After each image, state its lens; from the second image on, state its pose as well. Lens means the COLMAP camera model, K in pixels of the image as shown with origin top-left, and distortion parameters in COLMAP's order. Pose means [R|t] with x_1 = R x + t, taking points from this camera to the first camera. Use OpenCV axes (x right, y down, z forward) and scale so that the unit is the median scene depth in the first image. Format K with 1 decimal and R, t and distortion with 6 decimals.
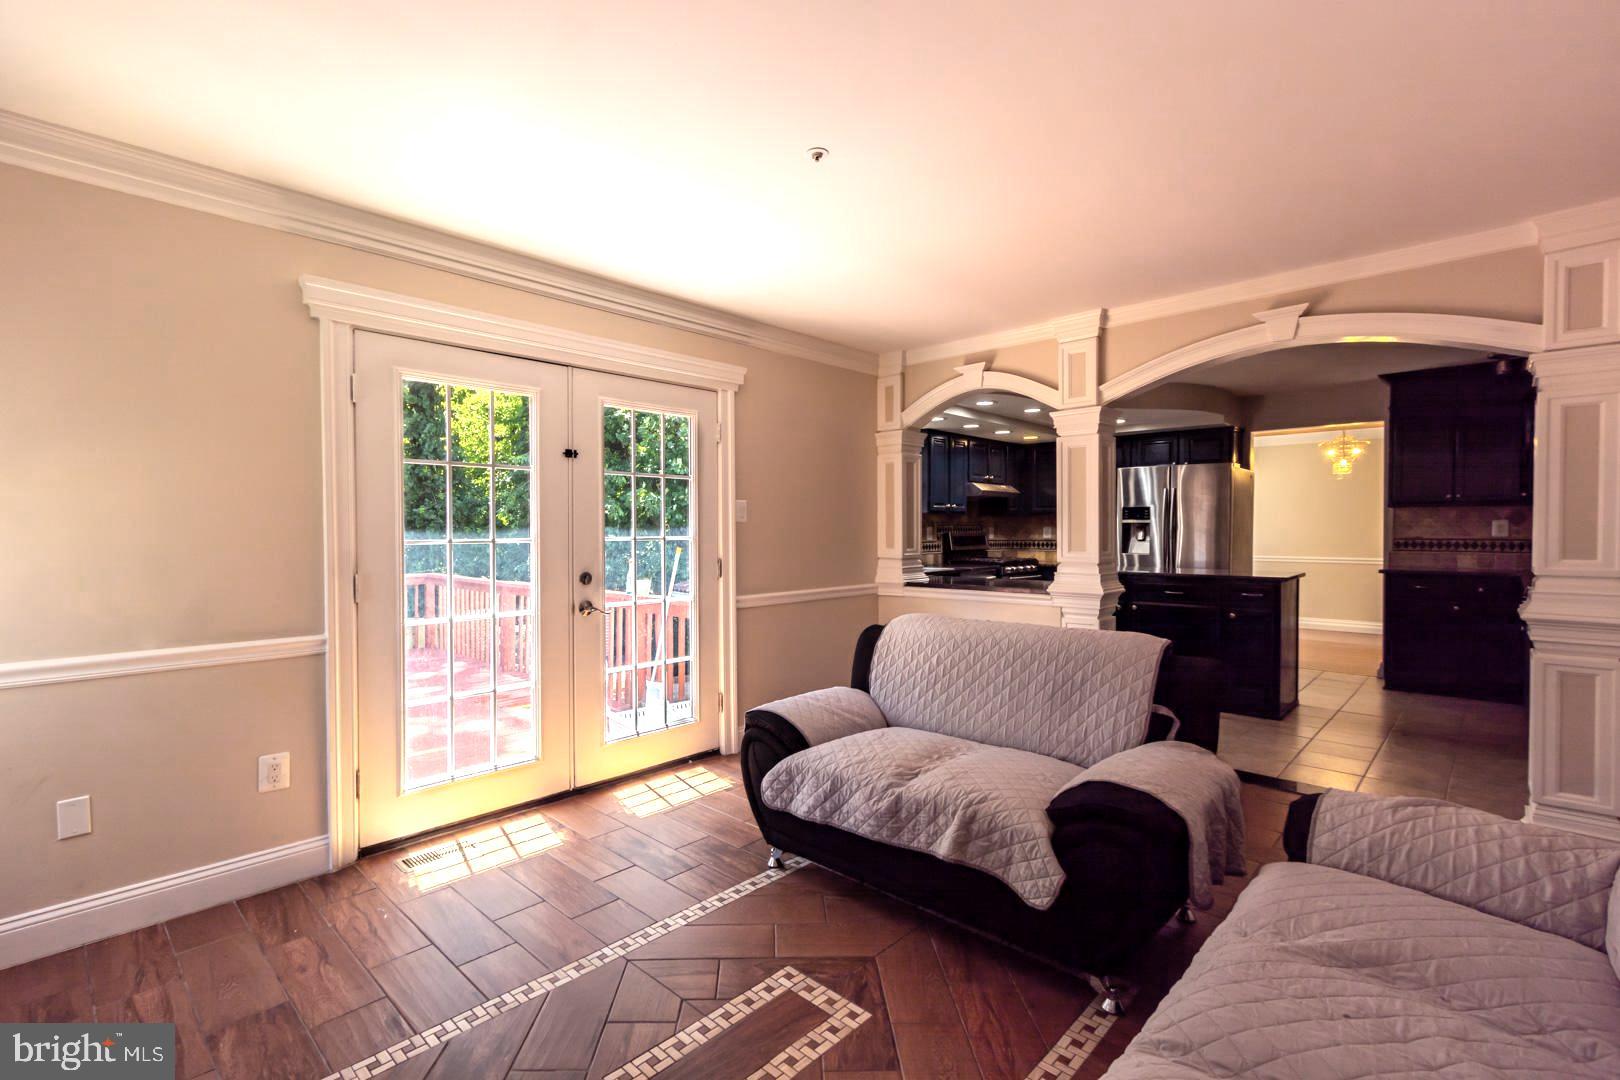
lens RADIAL K [[738.6, 0, 790.5], [0, 738.6, 544.6], [0, 0, 1]] dist [0.002241, 0.000210]
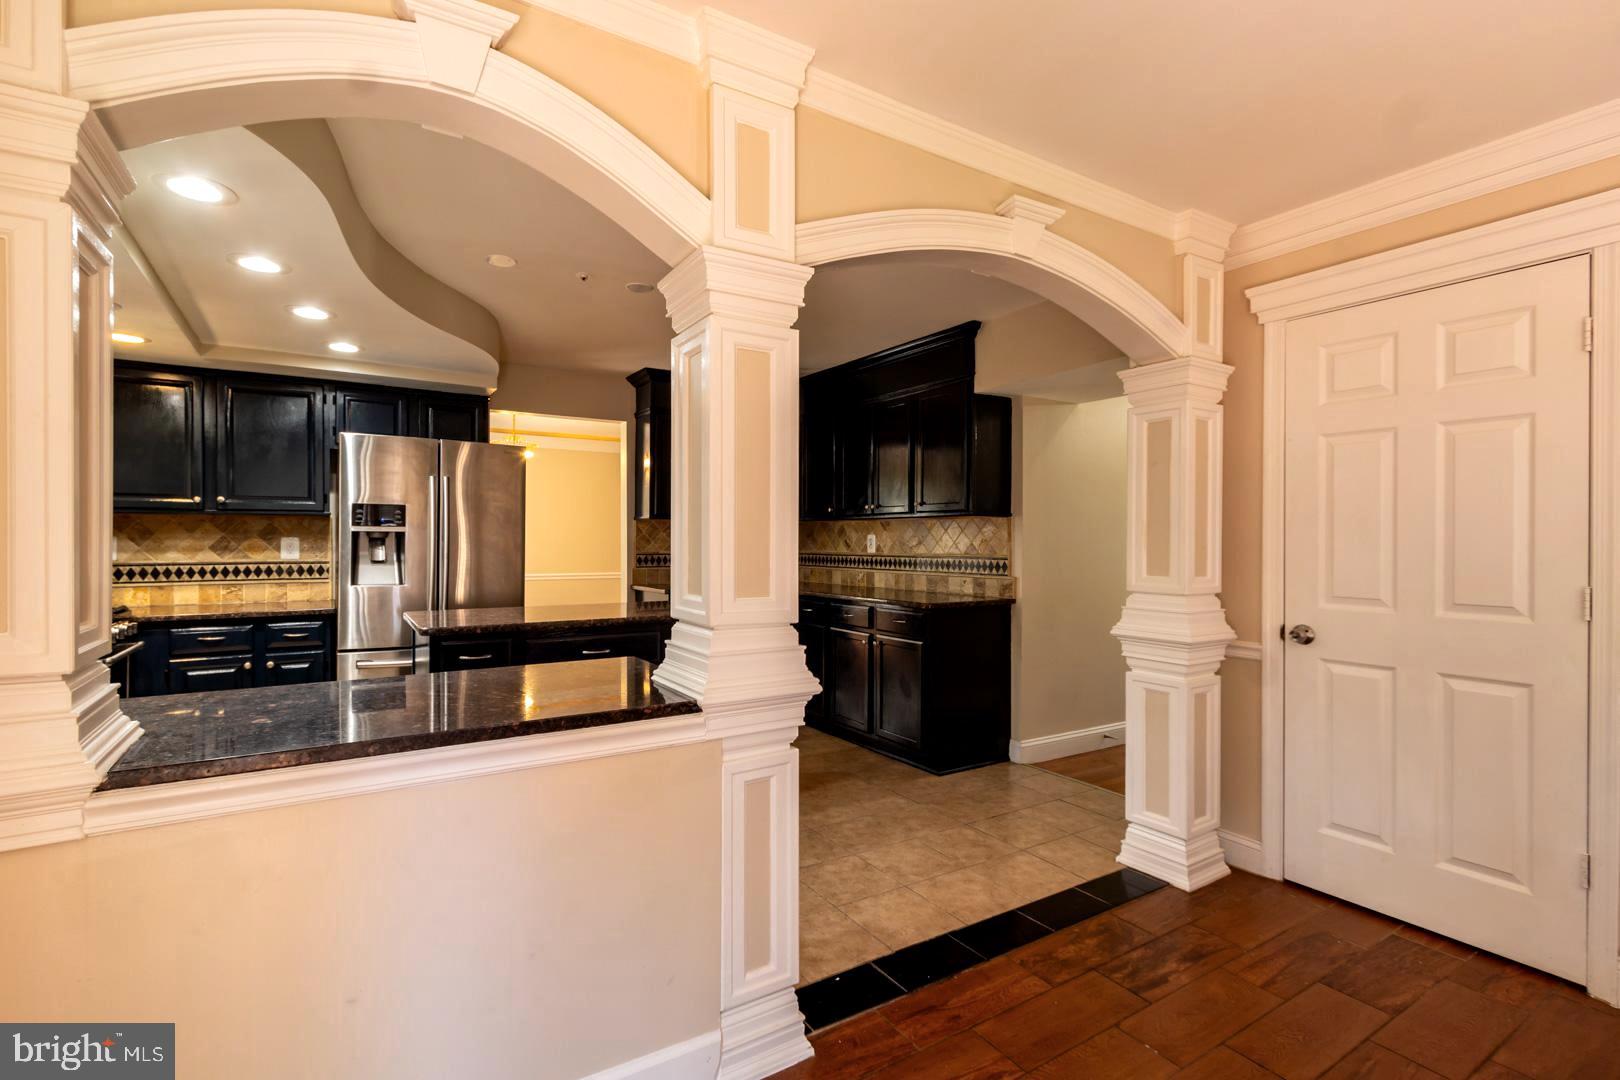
lens RADIAL K [[738.6, 0, 790.5], [0, 738.6, 544.6], [0, 0, 1]] dist [0.002241, 0.000210]
pose [[0.242345, 0.001395, 0.970189, -0.014205], [0.018163, 0.999817, -0.005974, -0.011016], [-0.970020, 0.019069, 0.242275, 0.602935]]
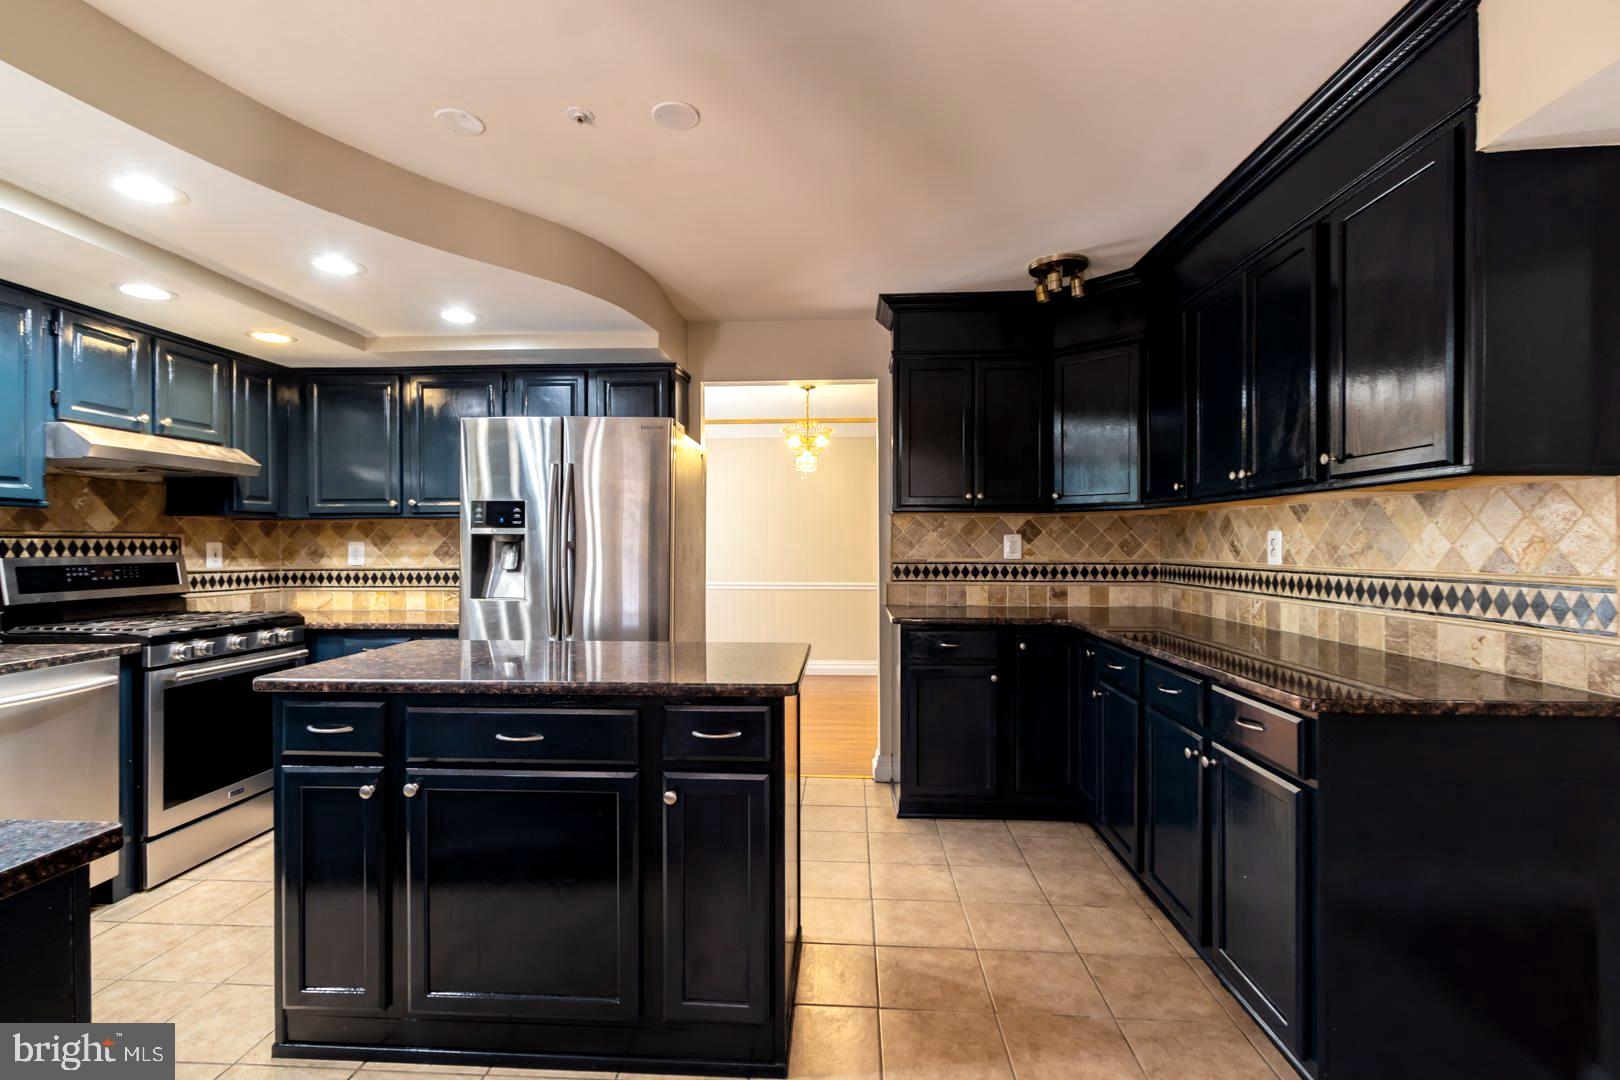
lens RADIAL K [[743.8, 0, 804.3], [0, 743.8, 547.0], [0, 0, 1]] dist [0.002453, 0.000195]
pose [[0.758346, 0.001470, 0.651851, 0.335130], [0.012305, 0.999787, -0.016570, -0.011965], [-0.651736, 0.020586, 0.758166, 0.560264]]
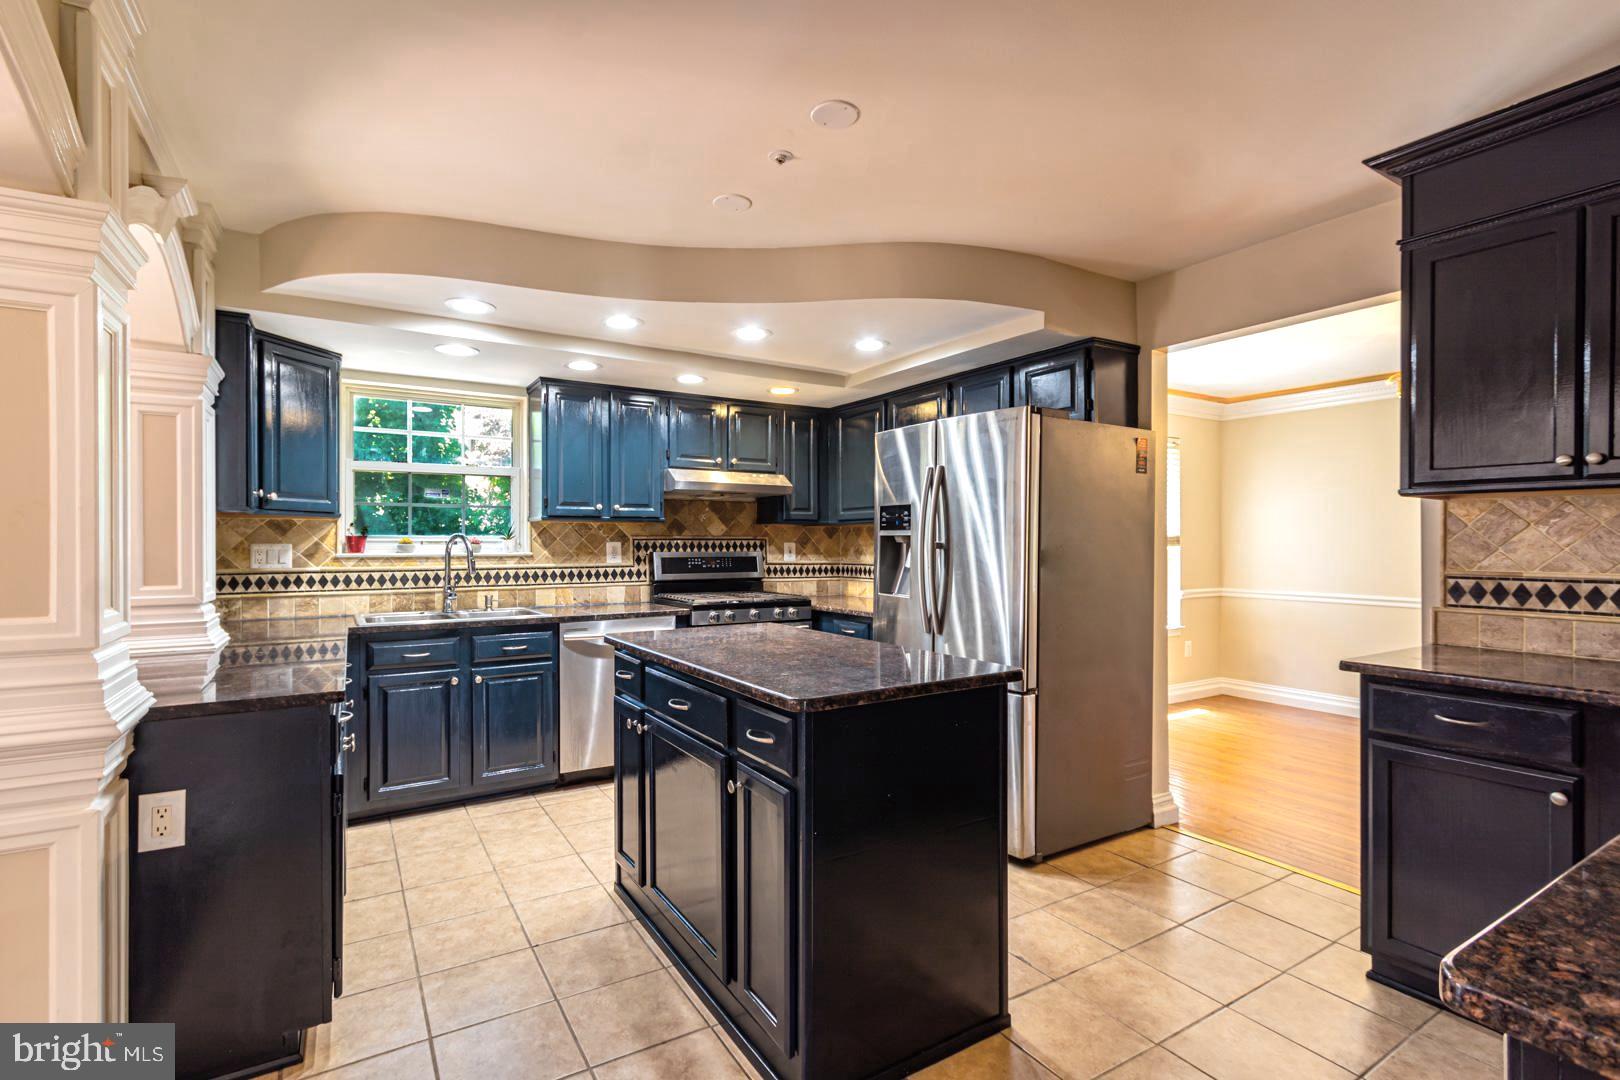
lens RADIAL K [[733.5, 0, 787.7], [0, 733.5, 542.1], [0, 0, 1]] dist [0.001858, 0.000257]
pose [[0.969269, 0.005118, -0.245949, 0.571323], [-0.010946, 0.999691, -0.022332, -0.013803], [0.245759, 0.024338, 0.969025, 0.529424]]
